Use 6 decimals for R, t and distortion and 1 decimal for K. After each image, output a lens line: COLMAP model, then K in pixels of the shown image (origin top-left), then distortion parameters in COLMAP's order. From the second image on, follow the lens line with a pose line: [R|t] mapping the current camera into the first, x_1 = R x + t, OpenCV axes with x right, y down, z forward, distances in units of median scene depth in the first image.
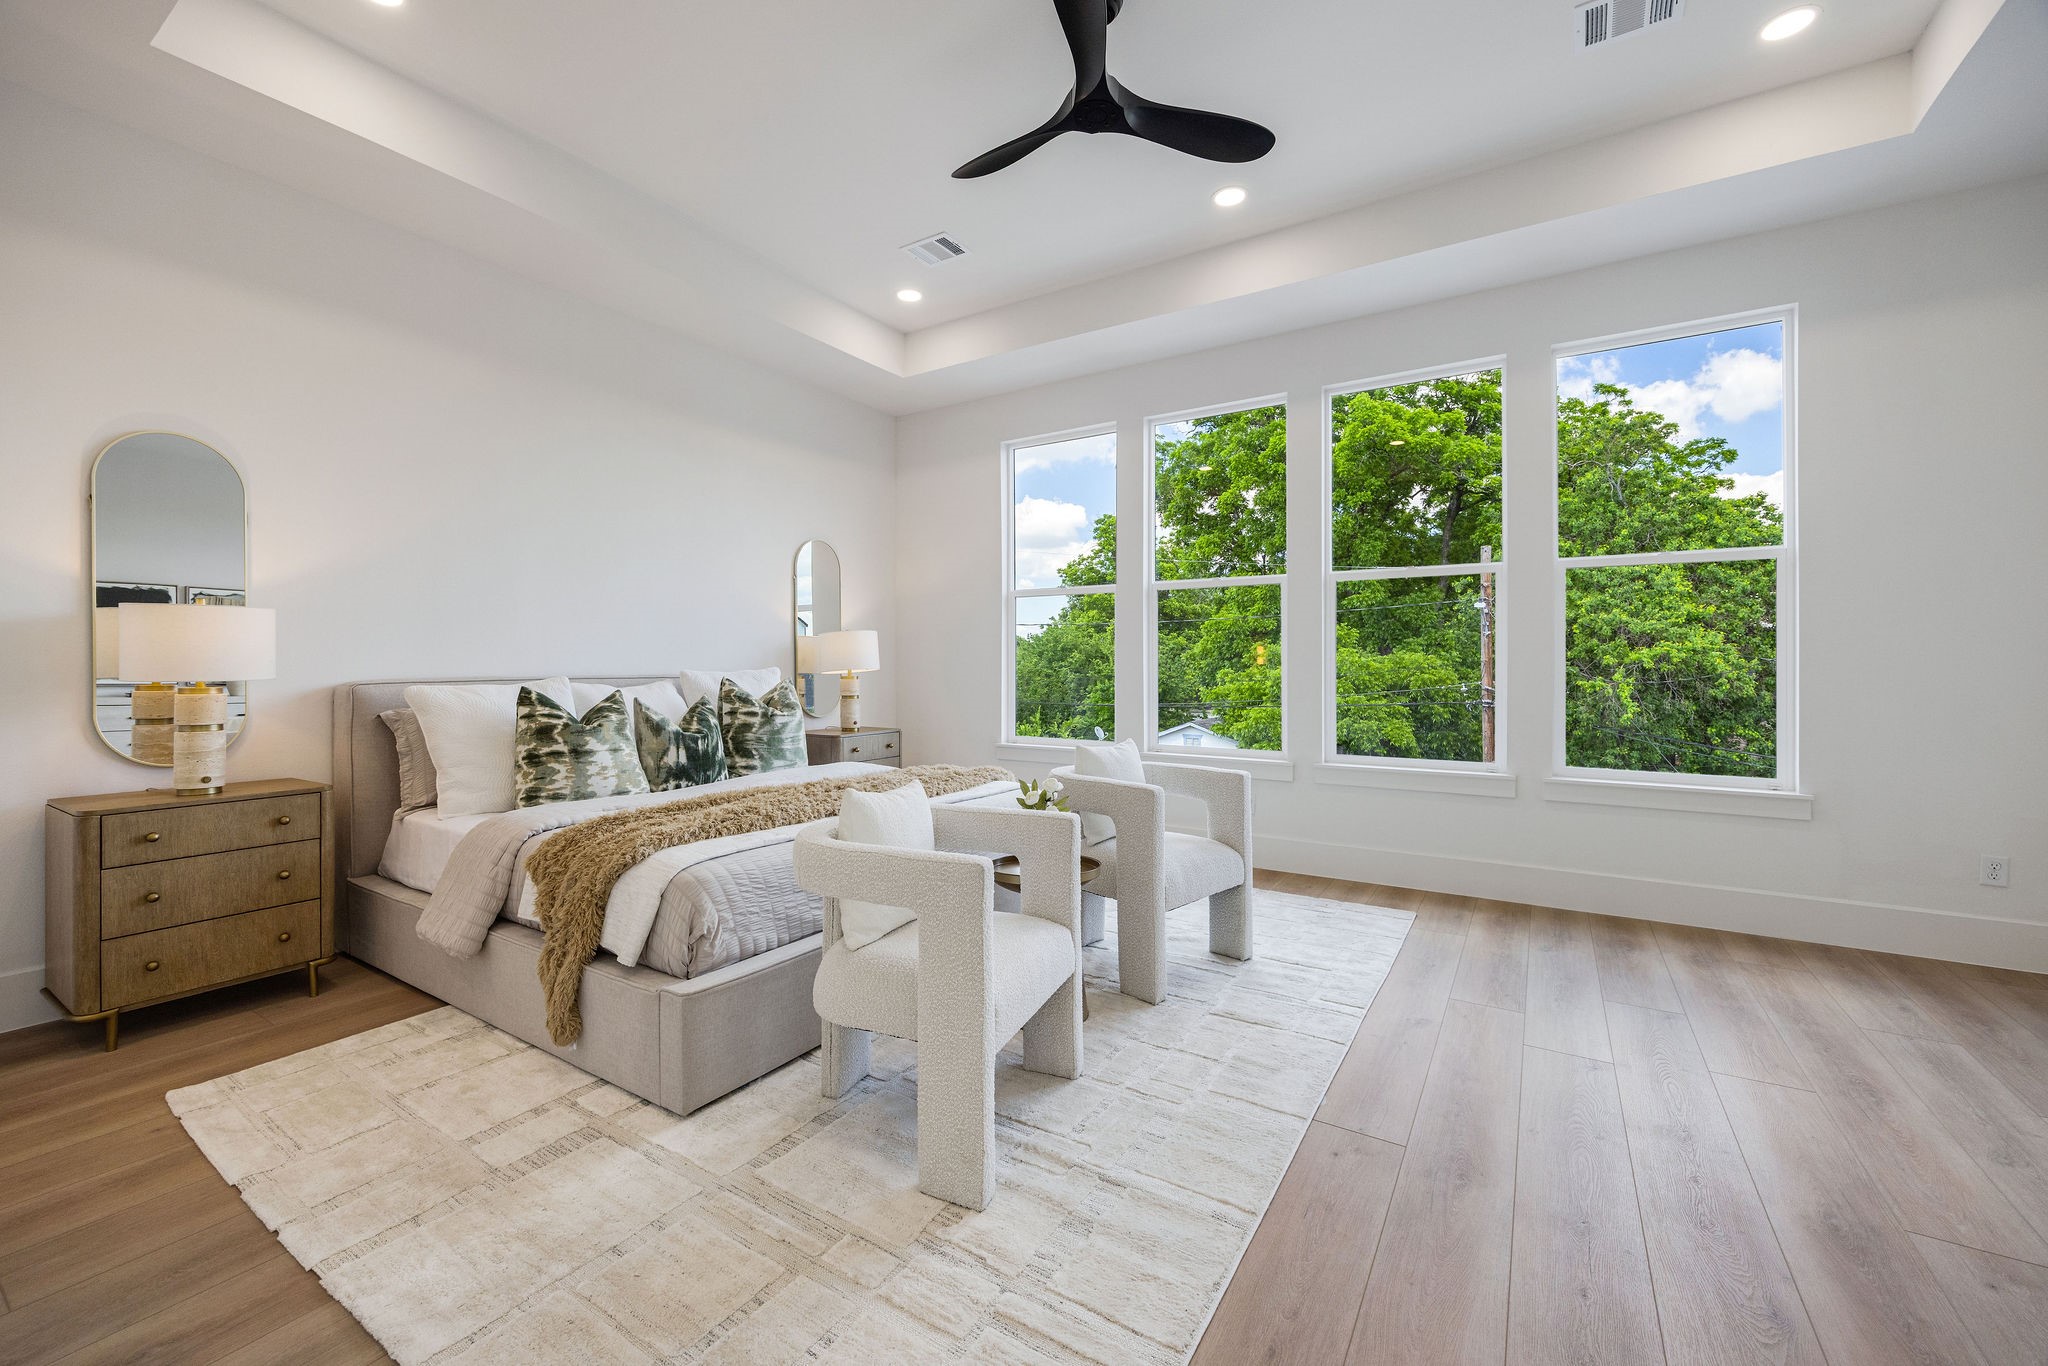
lens RADIAL K [[814.1, 0, 1024.6], [0, 814.1, 665.8], [0, 0, 1]] dist [-0.000418, -0.000280]
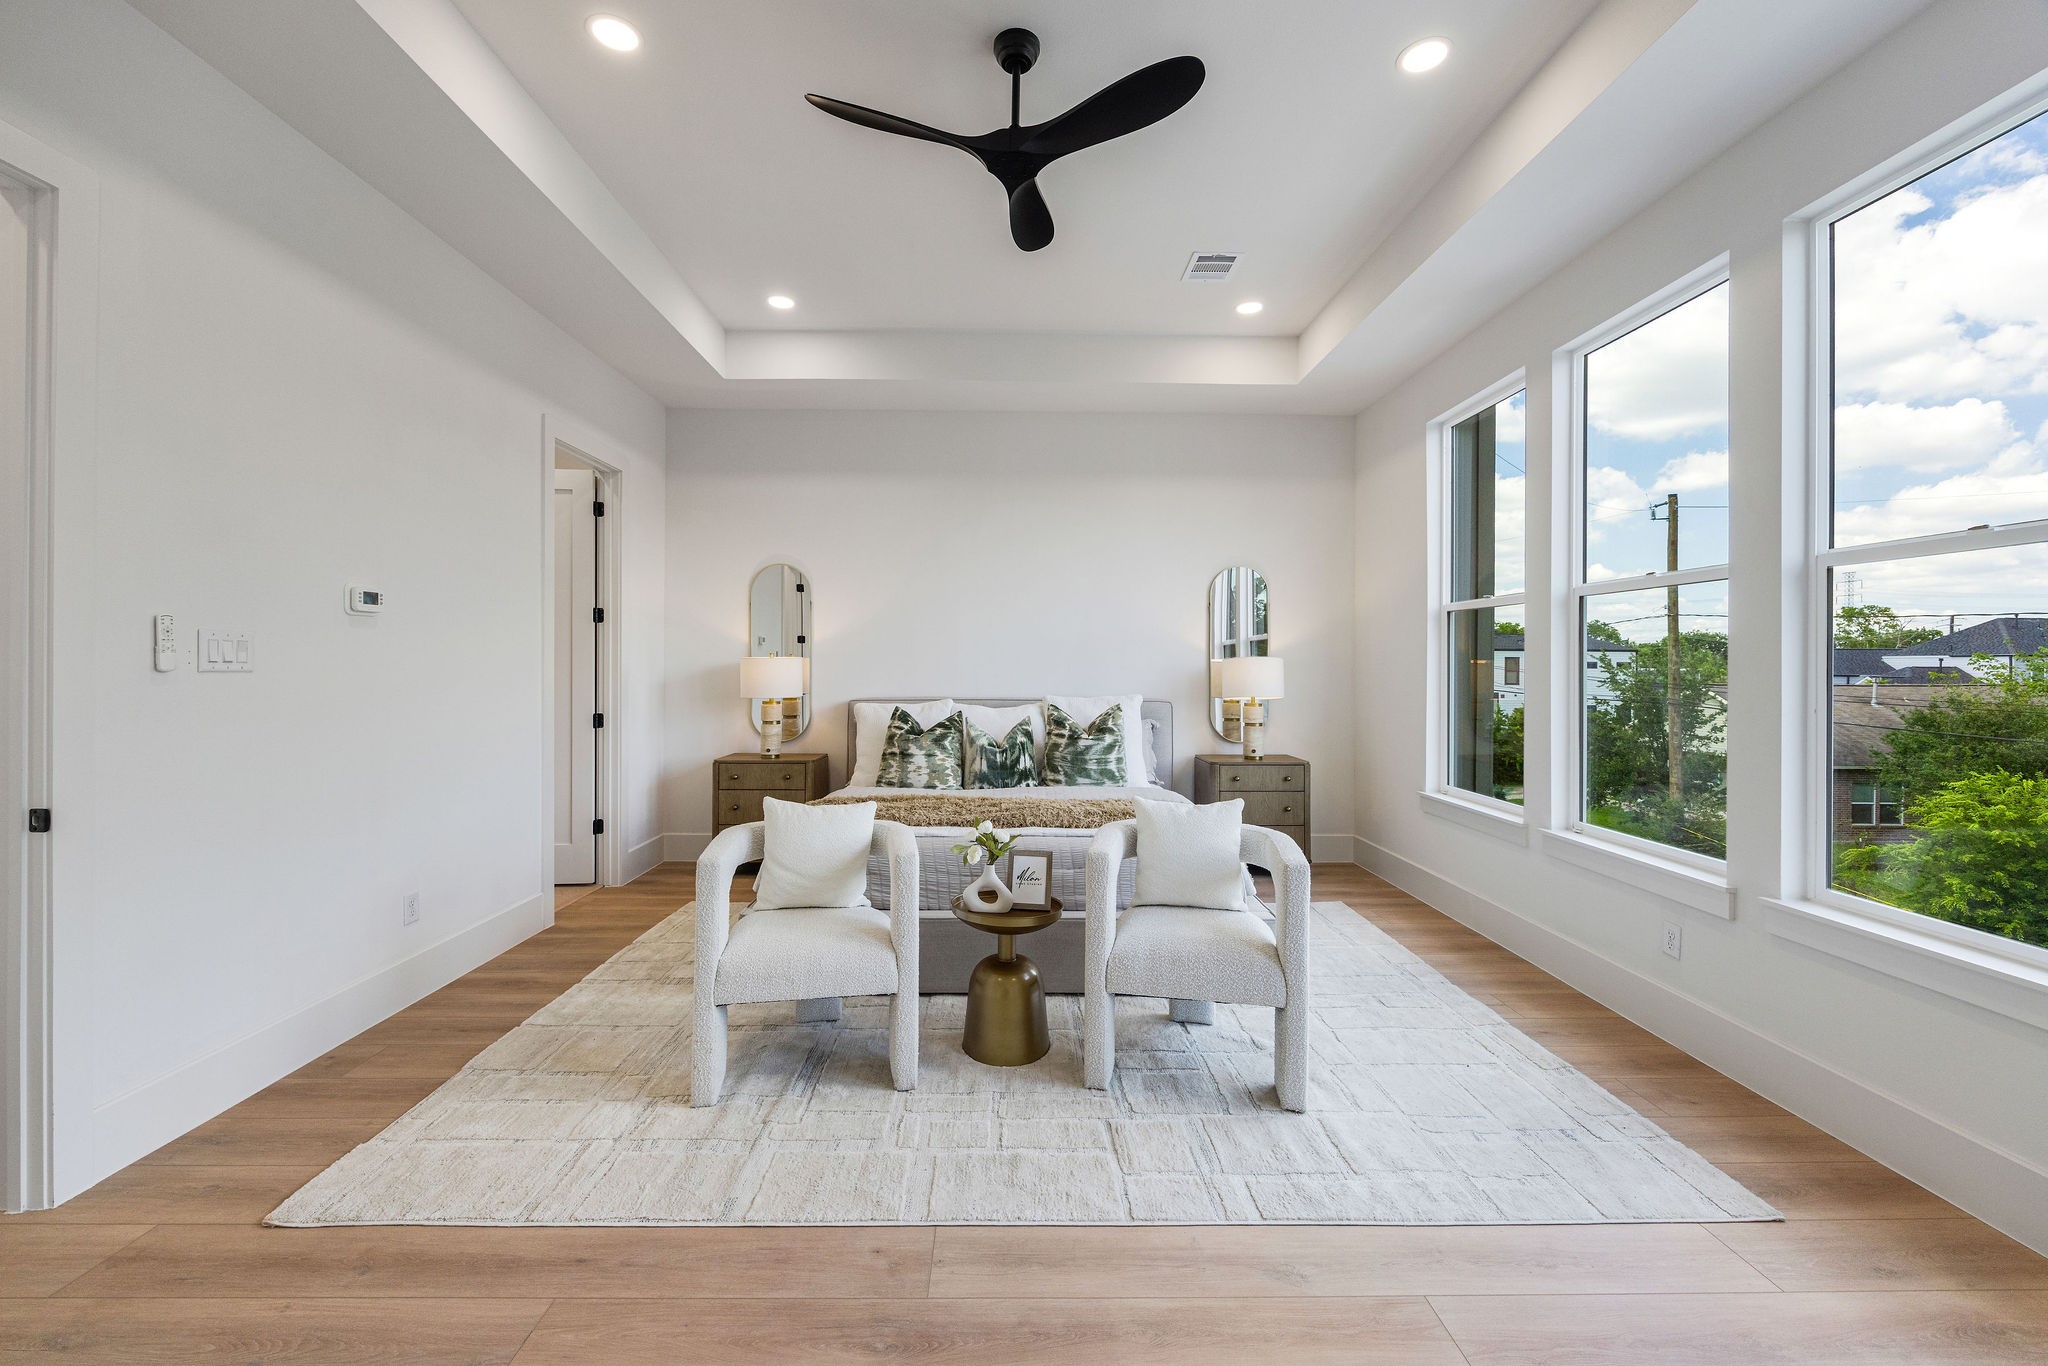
lens RADIAL K [[822.6, 0, 1021.2], [0, 822.6, 668.6], [0, 0, 1]] dist [-0.003086, 0.000097]
pose [[0.554010, 0.006130, -0.832487, 0.689094], [-0.007238, 0.999971, 0.002546, -0.044624], [0.832478, 0.004615, 0.554038, 0.330030]]
